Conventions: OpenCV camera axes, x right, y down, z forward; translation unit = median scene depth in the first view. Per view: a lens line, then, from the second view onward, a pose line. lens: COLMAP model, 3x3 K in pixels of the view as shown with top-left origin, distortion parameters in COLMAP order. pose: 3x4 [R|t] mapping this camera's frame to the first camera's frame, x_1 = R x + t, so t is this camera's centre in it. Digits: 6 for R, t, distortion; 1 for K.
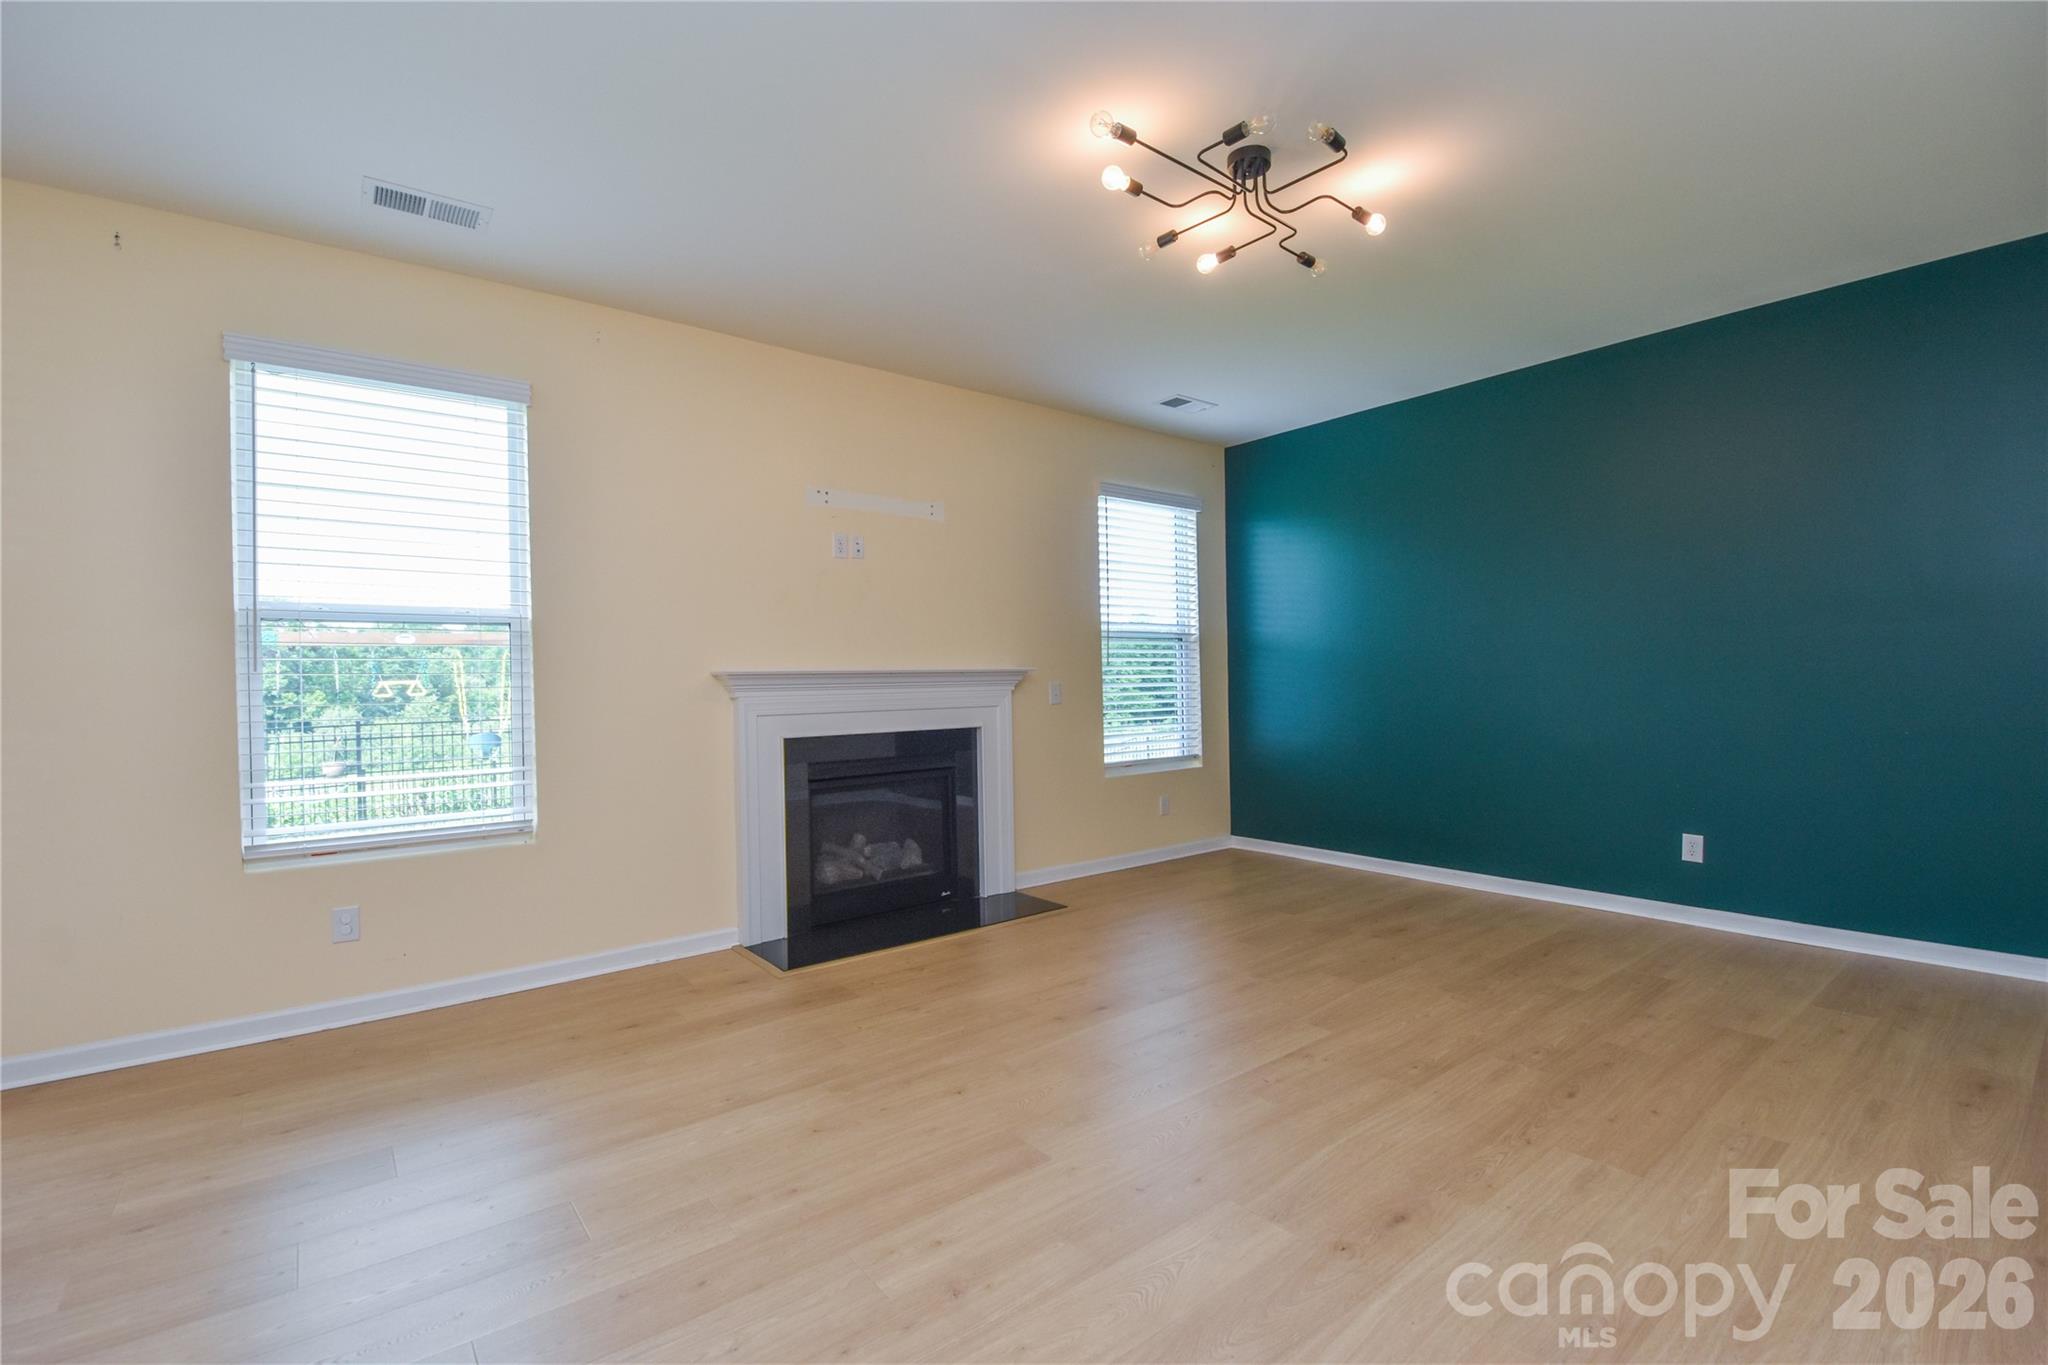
lens RADIAL K [[935.2, 0, 1053.1], [0, 935.2, 688.8], [0, 0, 1]] dist [0.039336, -0.000197]
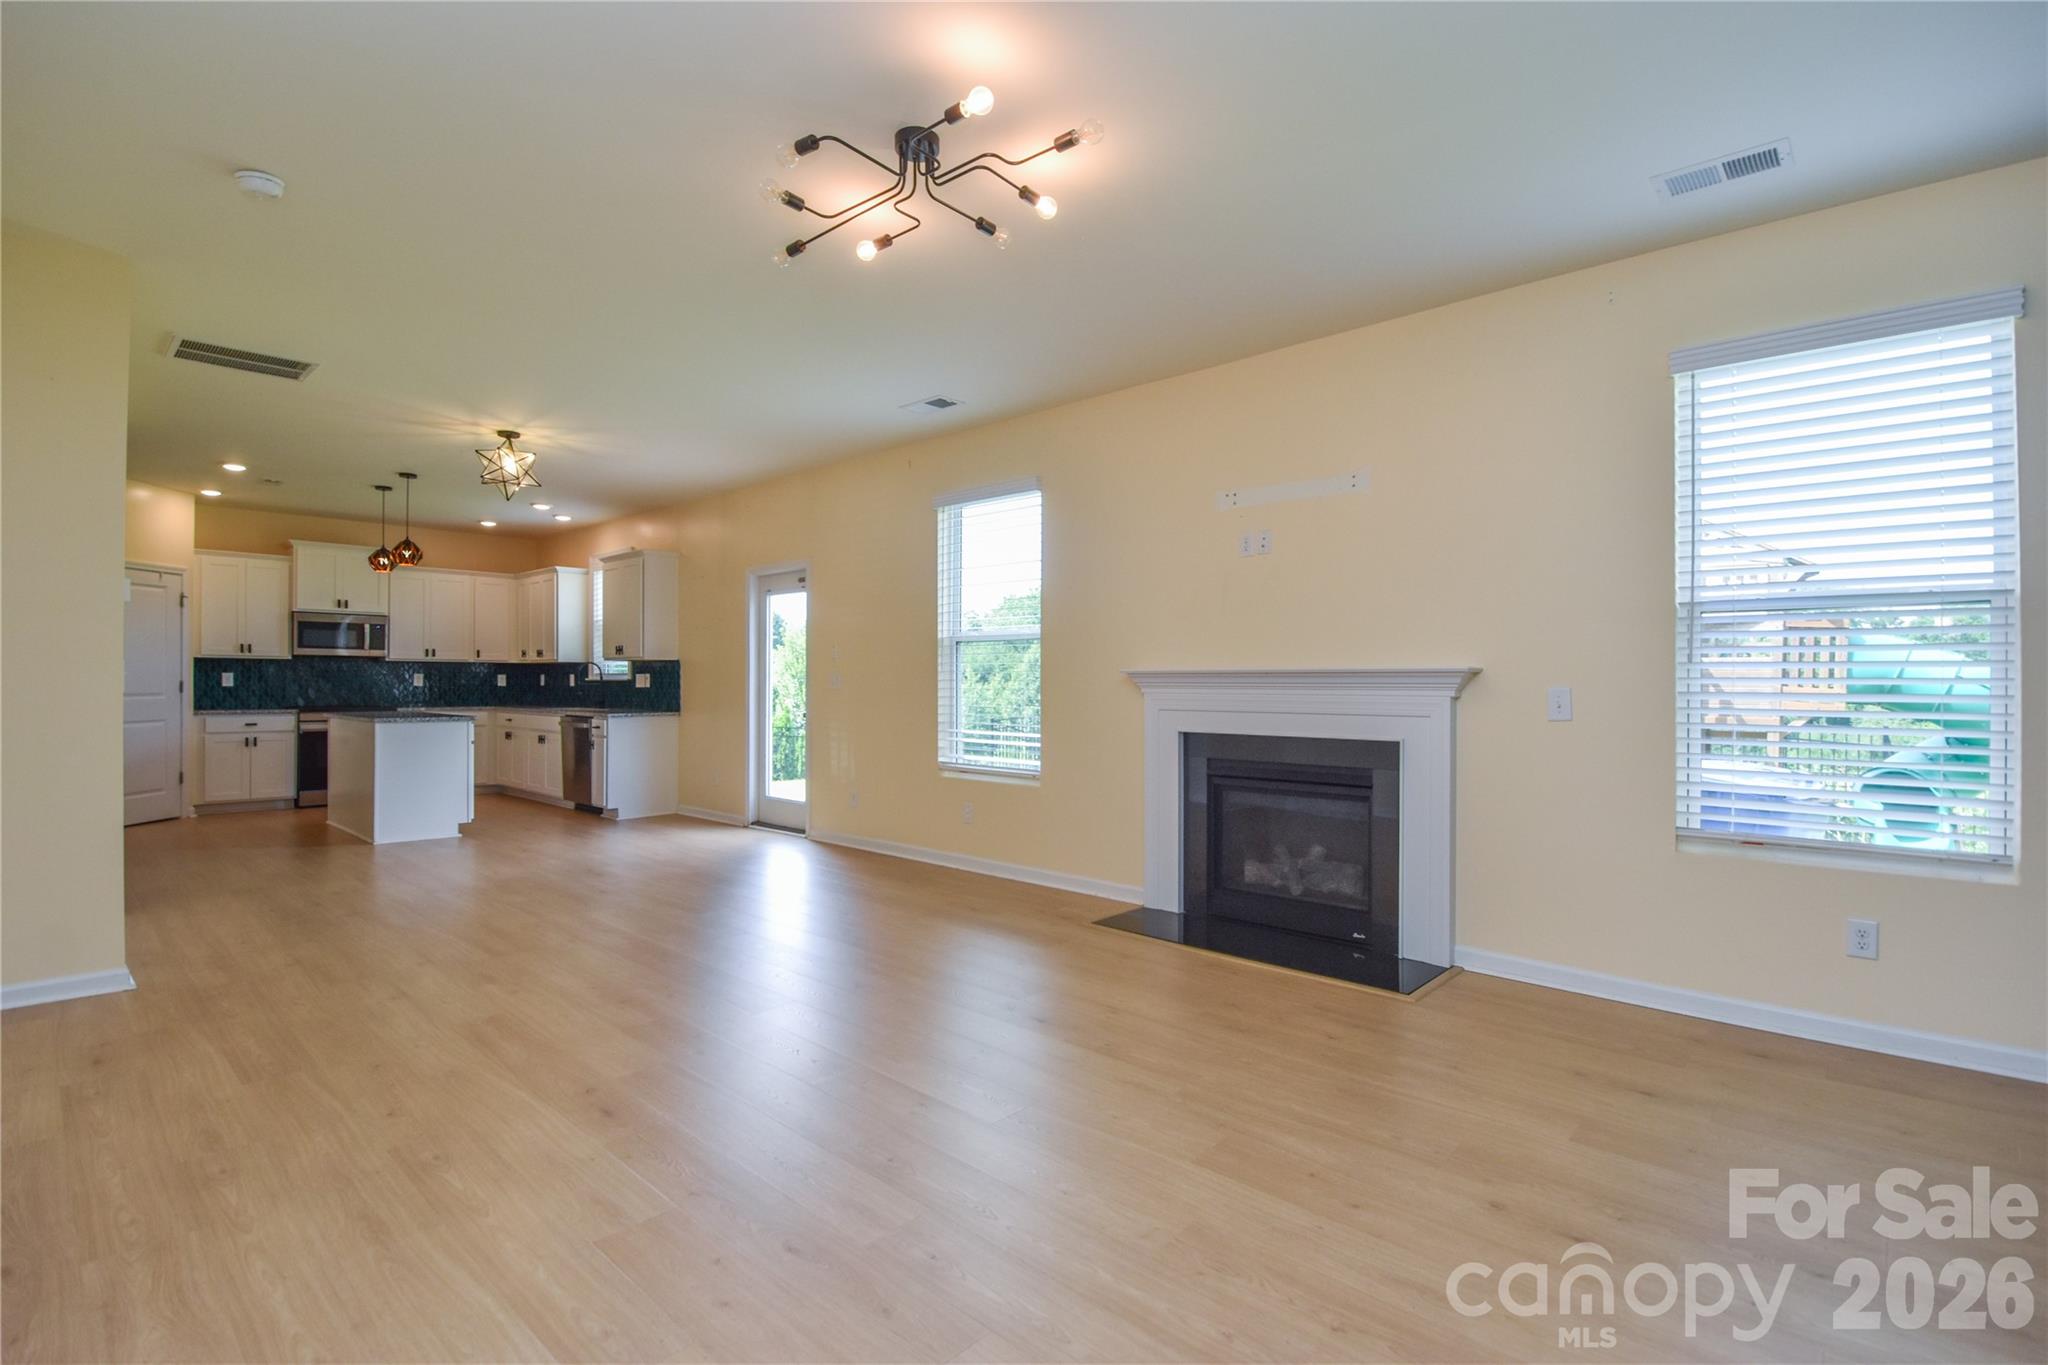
lens RADIAL K [[980.1, 0, 1024.0], [0, 980.1, 682.5], [0, 0, 1]] dist [0.041051, -0.034137]
pose [[0.128213, 0.020284, -0.991539, 0.788520], [-0.013088, 0.999738, 0.018760, -0.023001], [0.991660, 0.010572, 0.128444, 0.642532]]
